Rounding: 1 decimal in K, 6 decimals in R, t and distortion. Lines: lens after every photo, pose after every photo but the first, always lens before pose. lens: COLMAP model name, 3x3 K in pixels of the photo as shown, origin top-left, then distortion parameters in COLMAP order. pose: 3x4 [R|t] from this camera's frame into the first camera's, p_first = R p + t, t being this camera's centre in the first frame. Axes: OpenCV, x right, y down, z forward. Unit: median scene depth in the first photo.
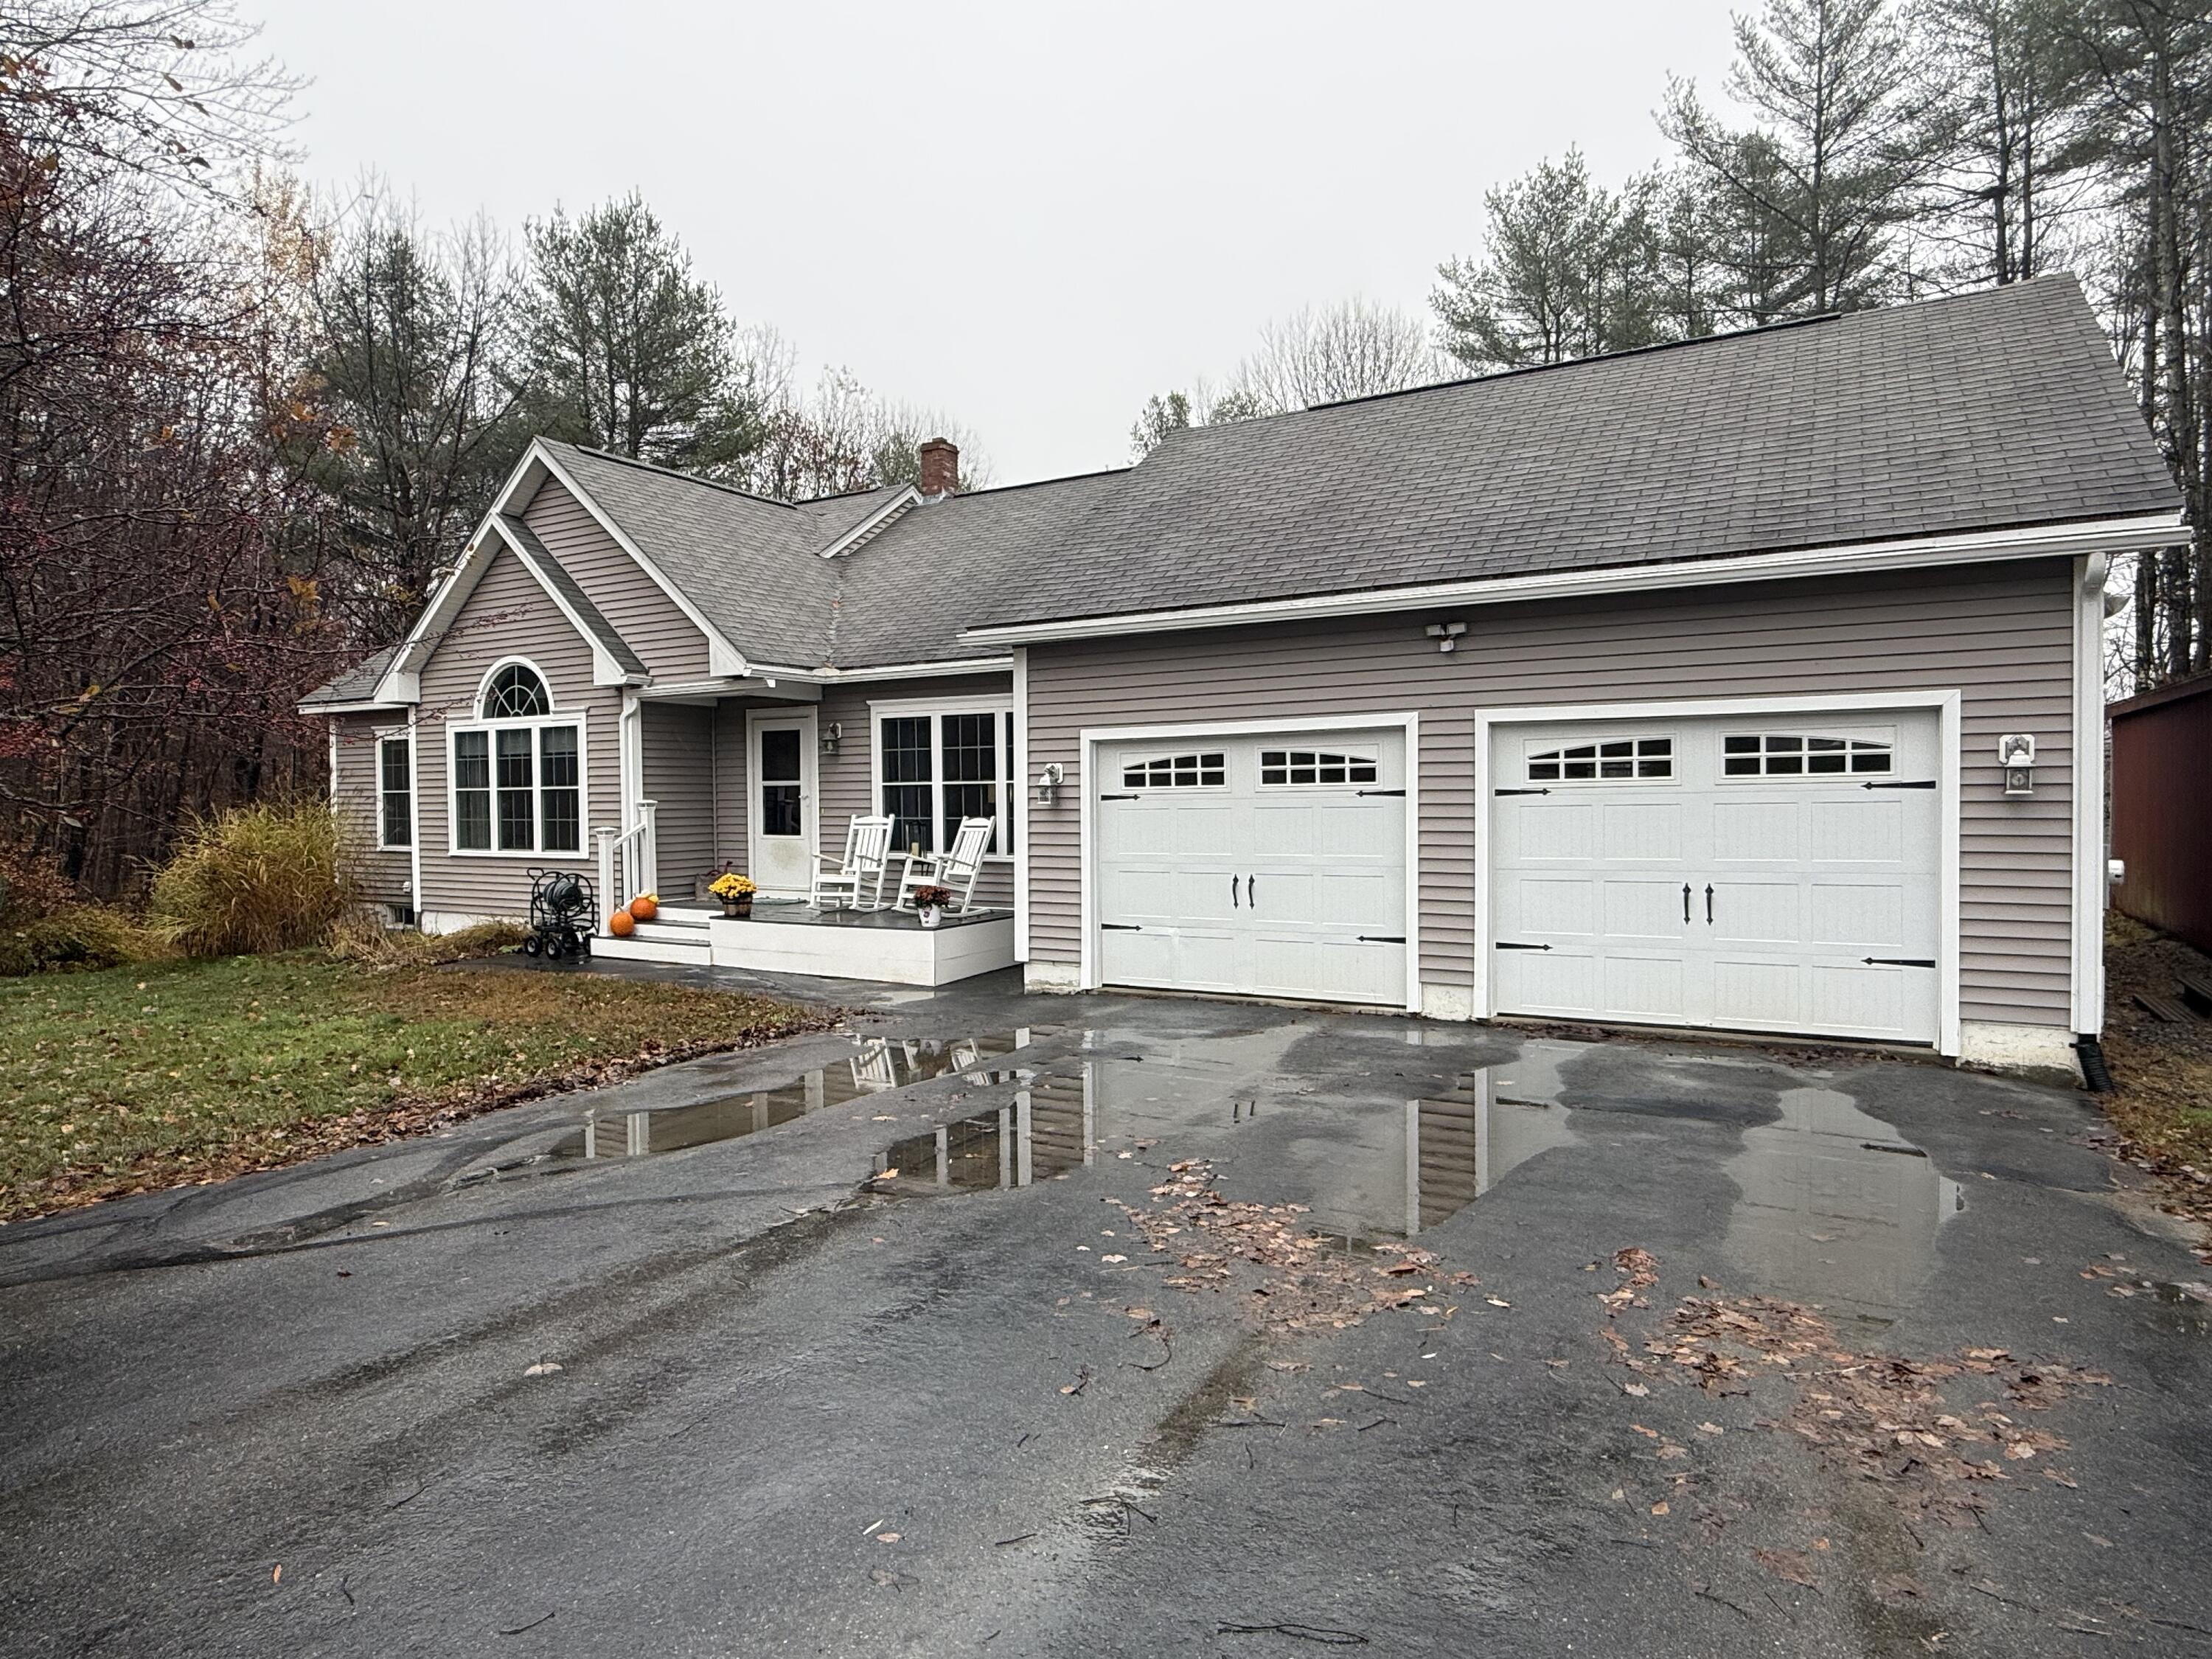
lens RADIAL K [[1228.5, 0, 1113.5], [0, 1228.5, 818.2], [0, 0, 1]] dist [-0.003559, 0.001255]
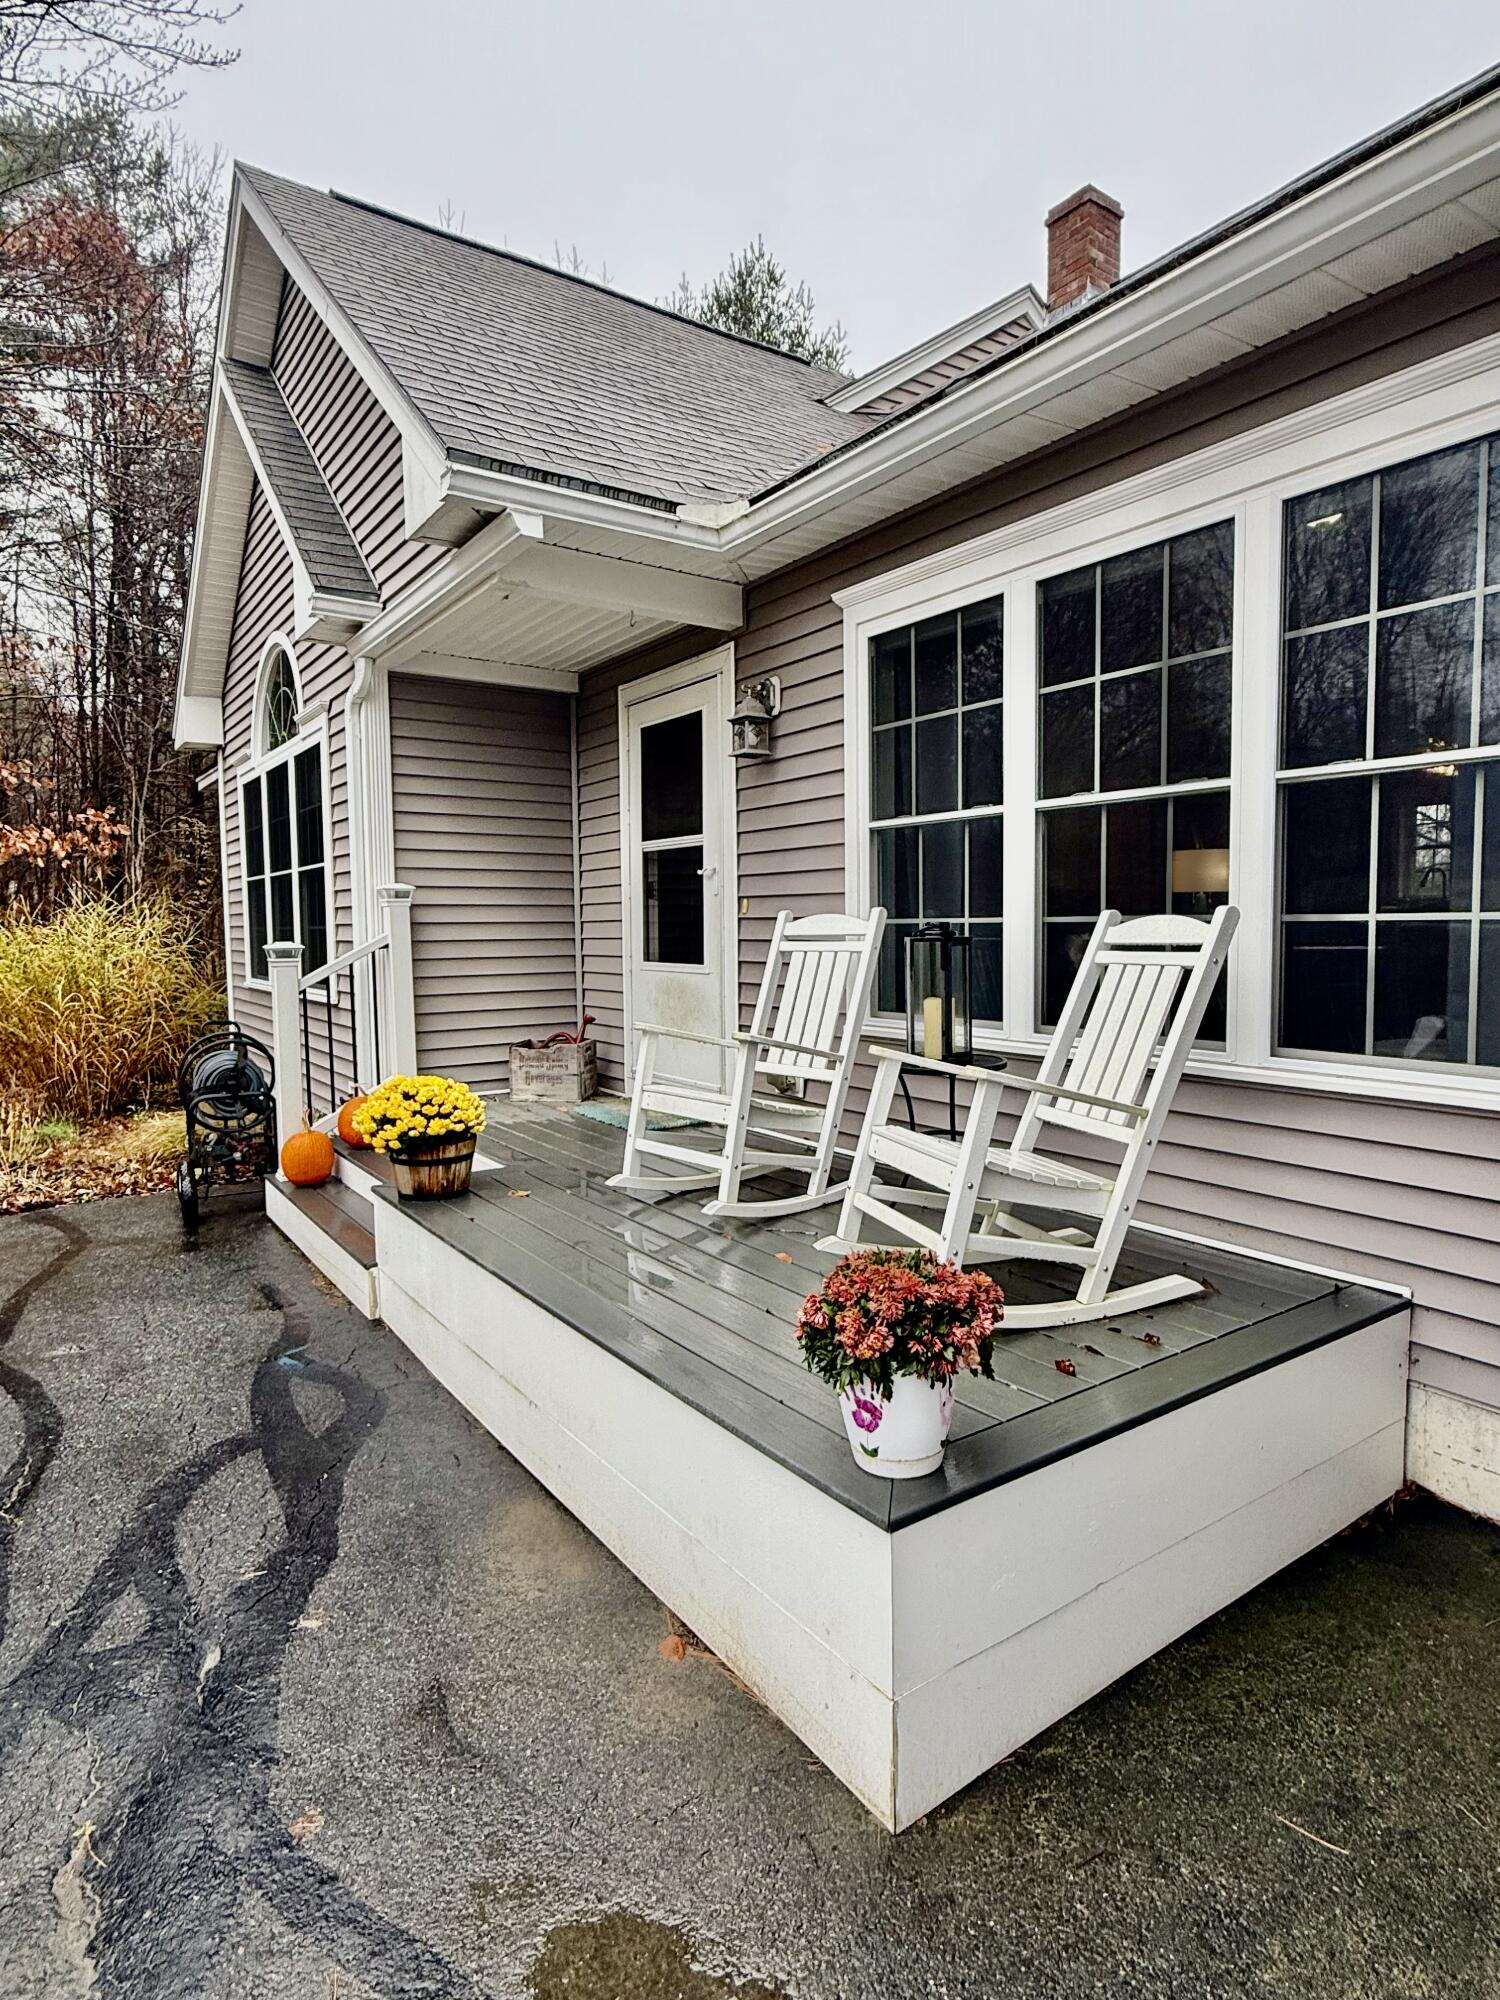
lens RADIAL K [[1110.8, 0, 756.3], [0, 1110.8, 997.4], [0, 0, 1]] dist [-0.003559, 0.001255]
pose [[0.904383, 0.026628, -0.425890, -0.080588], [-0.003880, 0.998523, 0.054192, 0.005083], [0.426704, -0.047358, 0.903151, 0.699489]]
